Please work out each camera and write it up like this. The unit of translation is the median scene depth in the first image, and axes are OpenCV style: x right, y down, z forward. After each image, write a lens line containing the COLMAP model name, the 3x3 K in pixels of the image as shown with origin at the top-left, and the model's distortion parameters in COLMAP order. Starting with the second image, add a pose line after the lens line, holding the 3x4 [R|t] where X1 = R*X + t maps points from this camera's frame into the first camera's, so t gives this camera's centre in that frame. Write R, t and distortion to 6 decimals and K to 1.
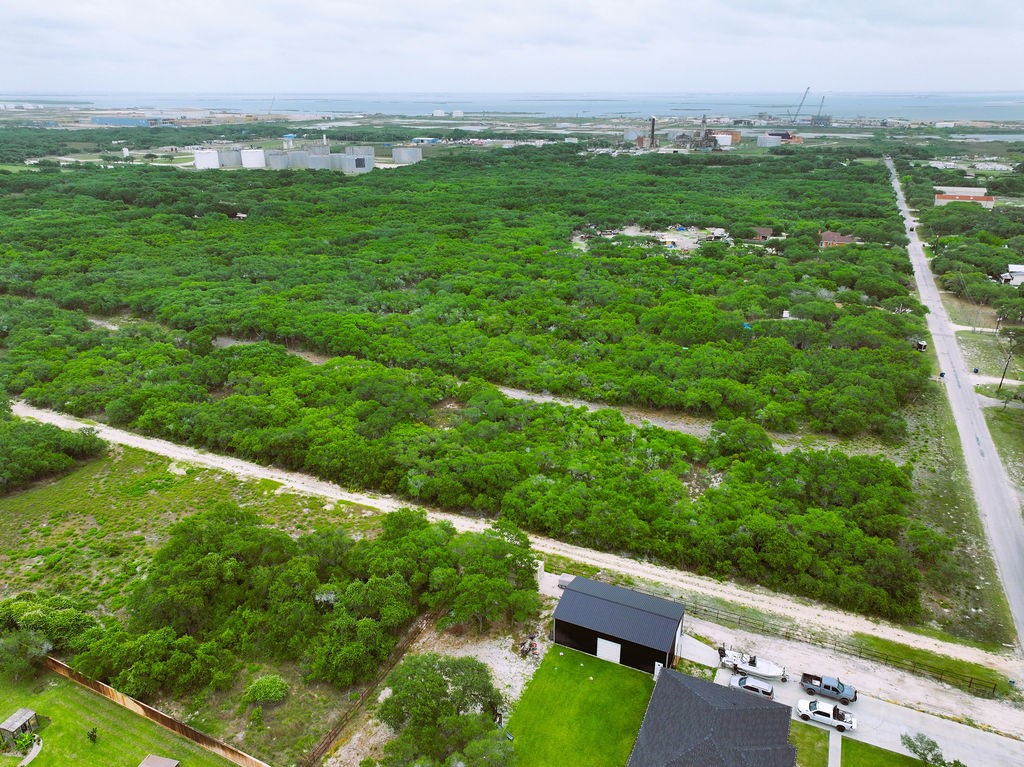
lens RADIAL K [[710.9, 0, 517.3], [0, 710.9, 385.4], [0, 0, 1]] dist [-0.002757, 0.020519]
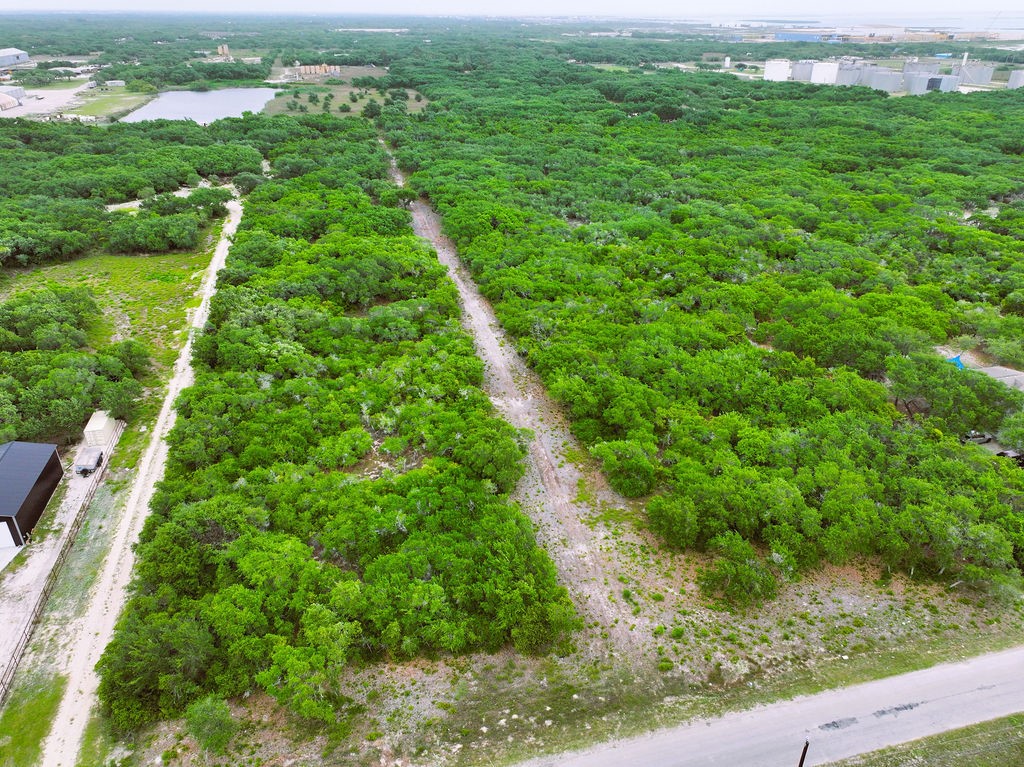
lens RADIAL K [[710.9, 0, 517.3], [0, 710.9, 385.4], [0, 0, 1]] dist [-0.002757, 0.020519]
pose [[0.628684, 0.364030, -0.687196, 0.683804], [-0.300060, 0.928793, 0.217502, -0.120232], [0.717441, 0.069460, 0.693148, 0.495007]]
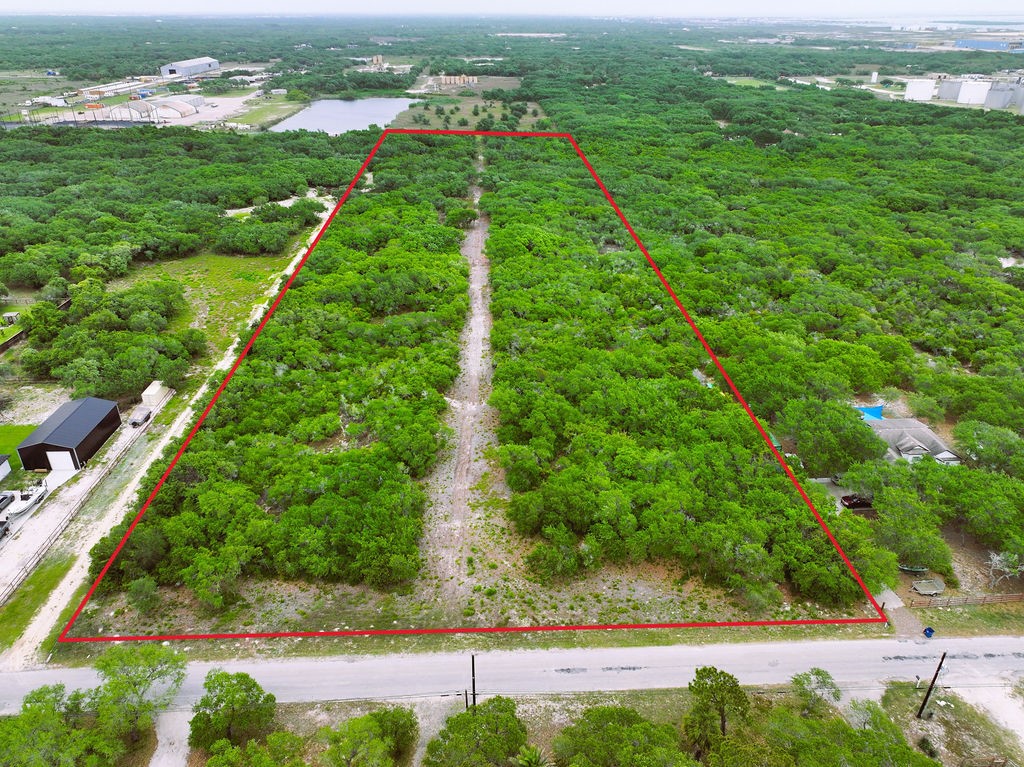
lens RADIAL K [[710.9, 0, 517.3], [0, 710.9, 385.4], [0, 0, 1]] dist [-0.002757, 0.020519]
pose [[0.453495, 0.416094, -0.788167, 0.898409], [-0.343035, 0.897693, 0.276540, -0.231639], [0.822599, 0.144960, 0.549835, 0.559585]]
